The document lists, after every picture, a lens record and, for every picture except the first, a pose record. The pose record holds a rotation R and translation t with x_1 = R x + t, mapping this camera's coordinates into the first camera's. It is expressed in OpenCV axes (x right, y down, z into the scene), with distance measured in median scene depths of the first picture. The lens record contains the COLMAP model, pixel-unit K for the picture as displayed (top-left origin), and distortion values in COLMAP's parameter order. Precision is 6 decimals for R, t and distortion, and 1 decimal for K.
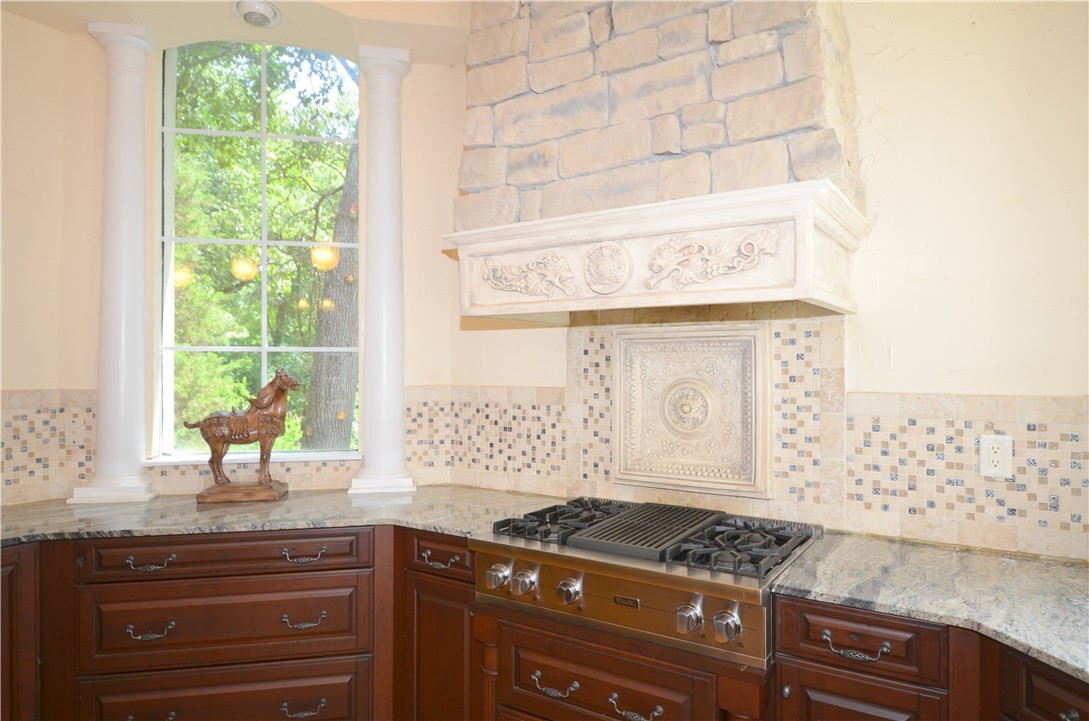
lens RADIAL K [[669.3, 0, 550.1], [0, 669.3, 363.8], [0, 0, 1]] dist [0.012496, -0.019796]
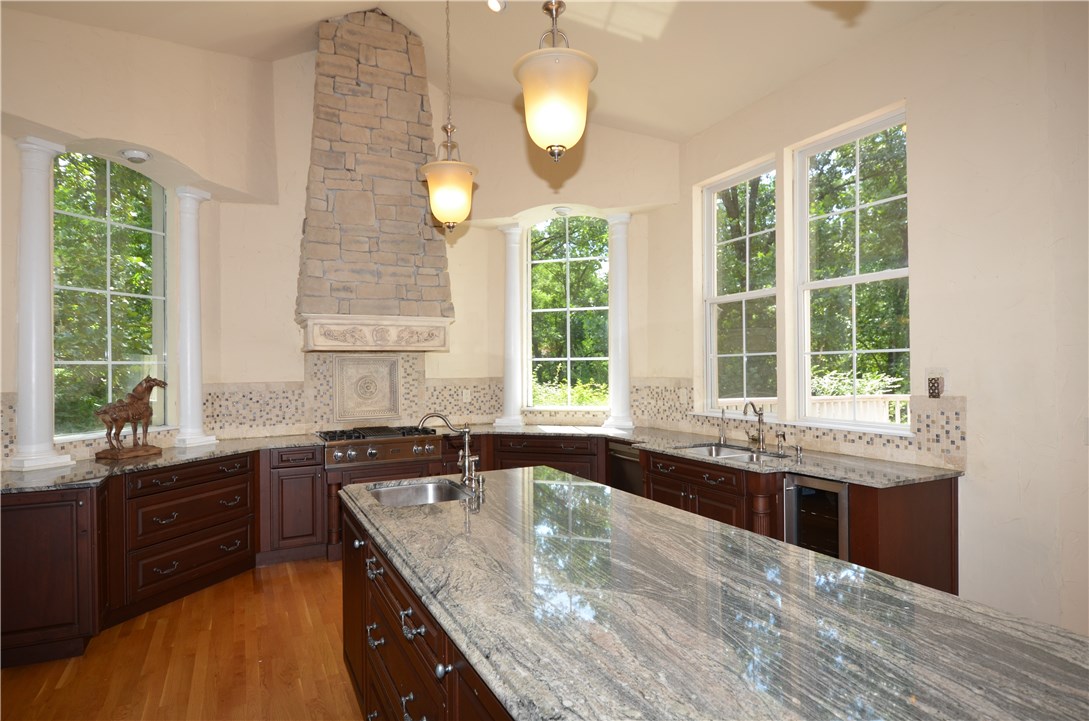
lens RADIAL K [[603.2, 0, 544.7], [0, 603.2, 363.0], [0, 0, 1]] dist [0.009305, 0.000612]
pose [[0.491229, 0.000143, 0.871031, -1.604914], [0.007235, 0.999965, -0.004244, -0.011510], [-0.871001, 0.008386, 0.491210, -0.749434]]
